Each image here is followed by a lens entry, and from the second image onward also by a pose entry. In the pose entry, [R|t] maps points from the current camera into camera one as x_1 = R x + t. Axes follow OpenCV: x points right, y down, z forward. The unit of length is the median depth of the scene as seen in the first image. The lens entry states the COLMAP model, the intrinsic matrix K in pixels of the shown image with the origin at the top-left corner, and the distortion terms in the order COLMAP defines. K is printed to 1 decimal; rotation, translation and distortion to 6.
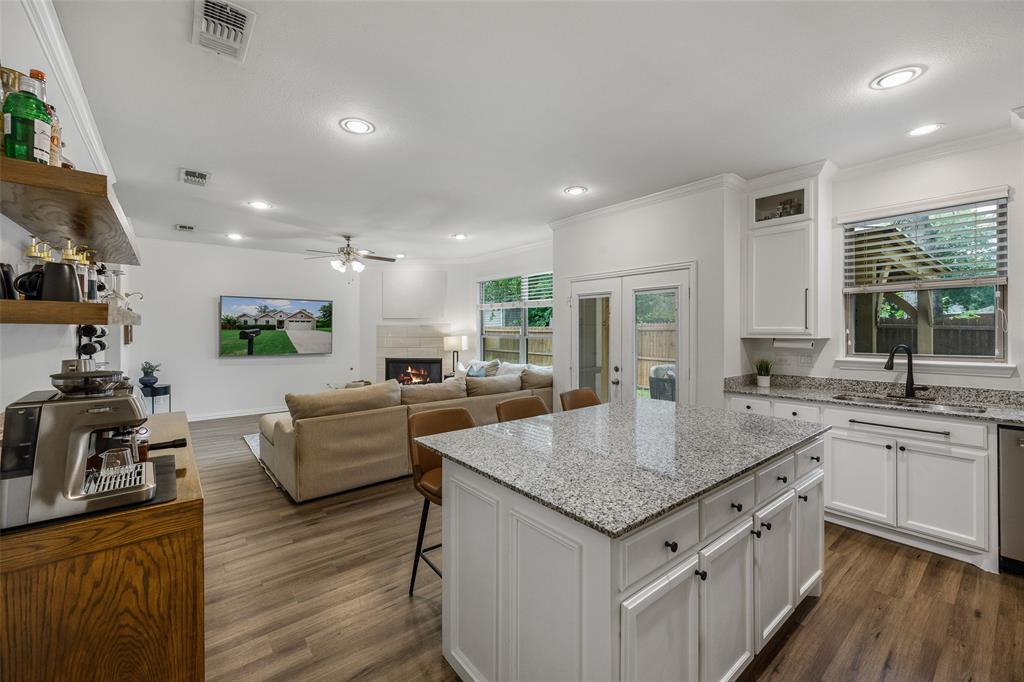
lens RADIAL K [[419.5, 0, 507.7], [0, 419.5, 327.3], [0, 0, 1]] dist [0.001638, 0.000030]
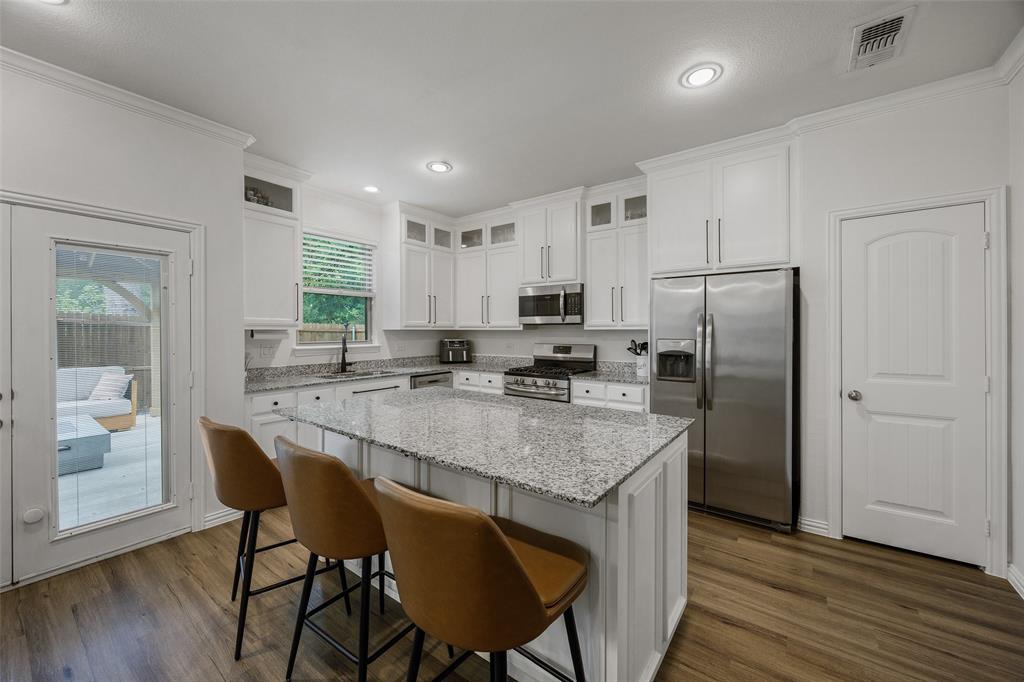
lens RADIAL K [[397.2, 0, 511.9], [0, 397.2, 332.3], [0, 0, 1]] dist [0.007290, -0.000005]
pose [[-0.229310, -0.005836, 0.973336, -0.214026], [-0.009934, 0.999944, 0.003655, 0.011670], [-0.973303, -0.008831, -0.229356, 0.352397]]
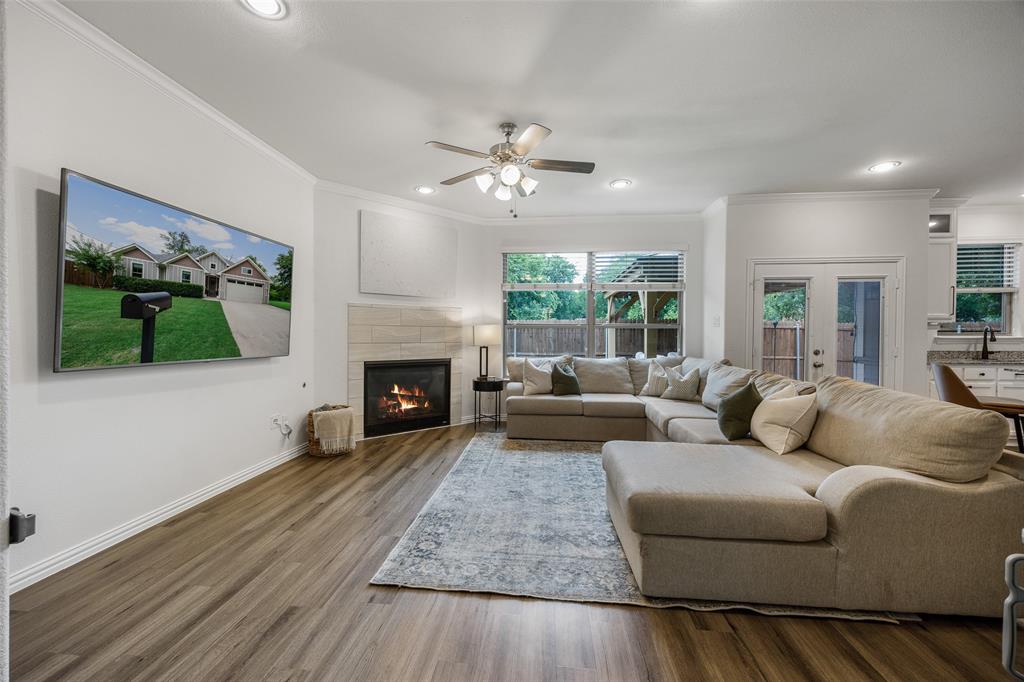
lens RADIAL K [[428.8, 0, 543.6], [0, 428.8, 342.5], [0, 0, 1]] dist [0.000422, 0.000160]
pose [[0.695589, -0.010362, 0.718366, -0.648199], [-0.008899, 0.999695, 0.023036, 0.037627], [-0.718385, -0.022416, 0.695284, 0.498558]]
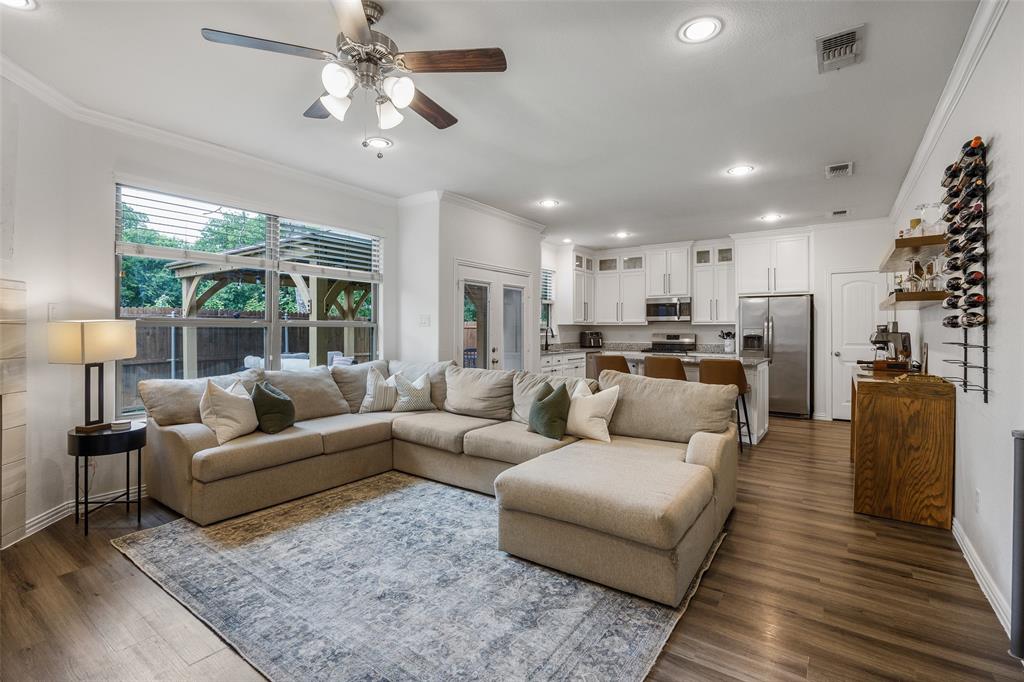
lens RADIAL K [[462.5, 0, 514.9], [0, 462.5, 329.8], [0, 0, 1]] dist [-0.020428, -0.000166]
pose [[-0.272225, -0.001765, 0.962232, -0.660776], [-0.012459, 0.999921, -0.001691, 0.029910], [-0.962153, -0.012448, -0.272226, 0.861852]]
